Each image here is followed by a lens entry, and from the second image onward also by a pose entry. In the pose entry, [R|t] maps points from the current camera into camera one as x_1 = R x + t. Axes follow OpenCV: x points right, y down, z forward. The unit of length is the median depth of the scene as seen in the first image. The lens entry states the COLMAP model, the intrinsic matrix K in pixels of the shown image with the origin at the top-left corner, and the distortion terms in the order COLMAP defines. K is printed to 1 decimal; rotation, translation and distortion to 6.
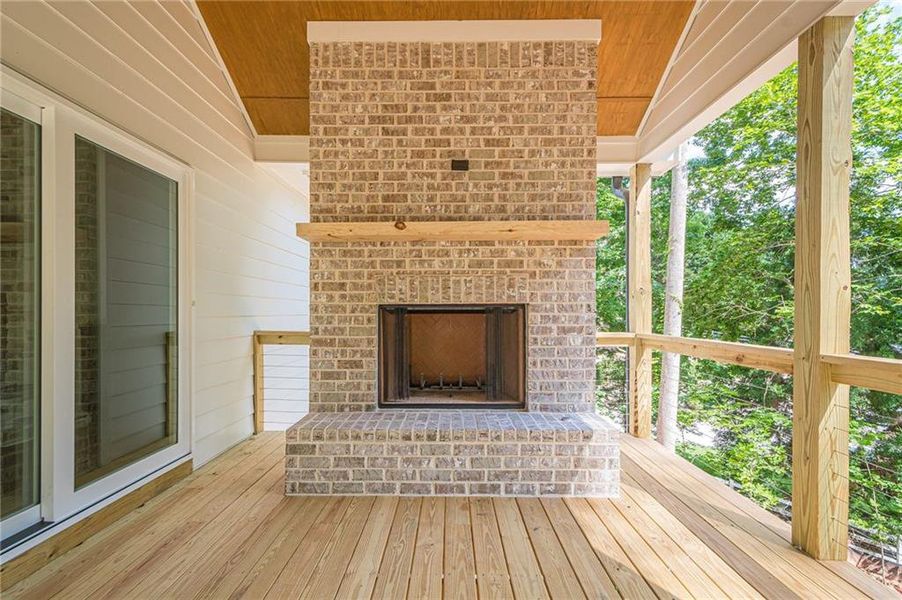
lens RADIAL K [[392.3, 0, 450.0], [0, 392.3, 307.1], [0, 0, 1]] dist [0.013801, -0.000219]
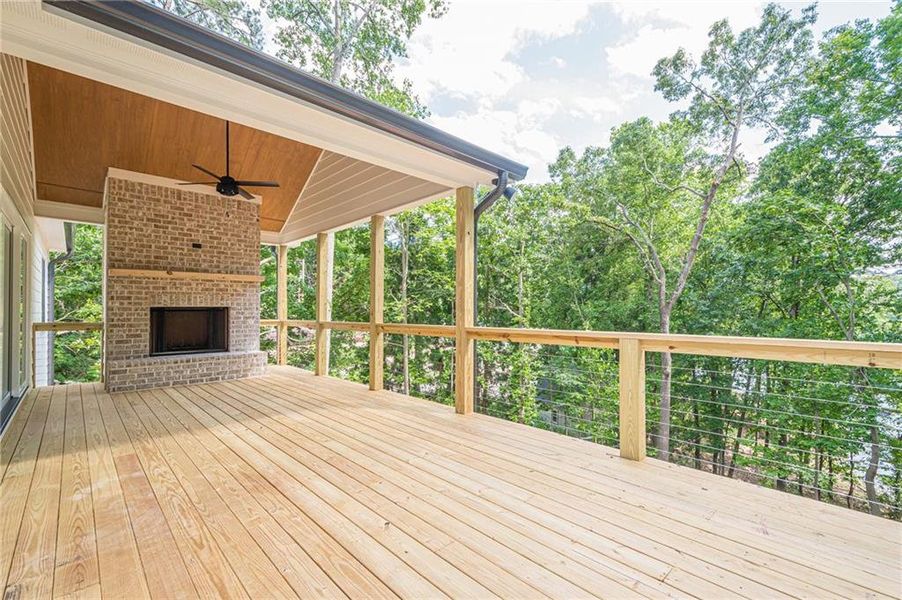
lens RADIAL K [[392.3, 0, 446.7], [0, 392.3, 308.1], [0, 0, 1]] dist [0.013801, -0.000219]
pose [[0.721500, 0.002287, 0.692410, -0.511684], [-0.006141, 0.999976, 0.003096, -0.017284], [-0.692387, -0.006486, 0.721497, -1.649364]]
